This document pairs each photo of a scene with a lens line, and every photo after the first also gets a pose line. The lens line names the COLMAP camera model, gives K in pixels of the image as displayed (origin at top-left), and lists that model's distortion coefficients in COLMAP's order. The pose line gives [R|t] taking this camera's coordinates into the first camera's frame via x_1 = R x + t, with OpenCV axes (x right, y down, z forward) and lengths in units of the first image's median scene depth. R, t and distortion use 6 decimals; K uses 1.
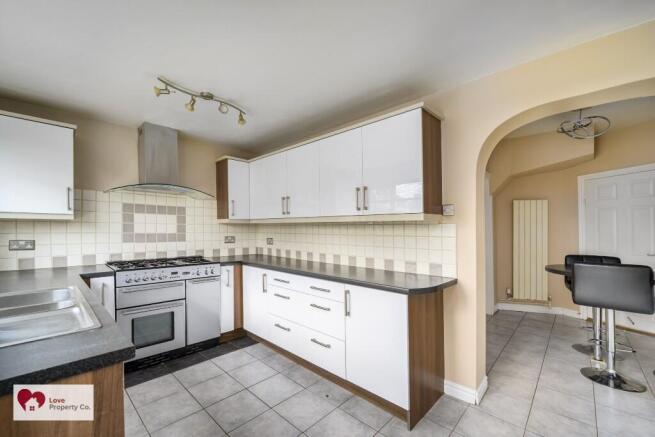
lens RADIAL K [[270.0, 0, 326.7], [0, 270.0, 221.0], [0, 0, 1]] dist [-0.003508, -0.000270]
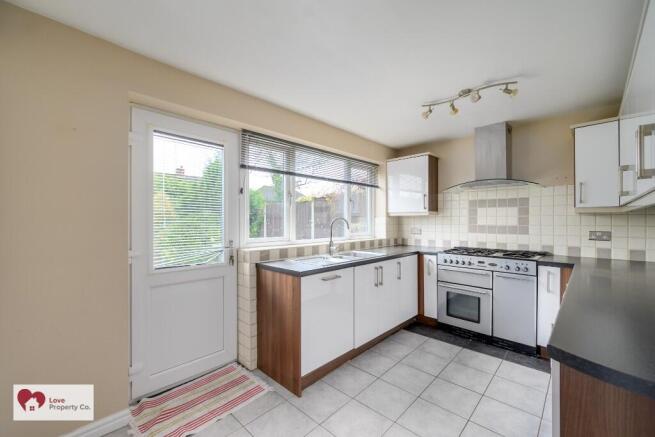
lens RADIAL K [[270.0, 0, 329.4], [0, 270.0, 219.0], [0, 0, 1]] dist [-0.003508, -0.000270]
pose [[-0.002377, -0.010036, -0.999947, 0.464750], [0.033439, 0.999390, -0.010110, 0.009741], [0.999438, -0.033461, -0.002040, 0.369650]]
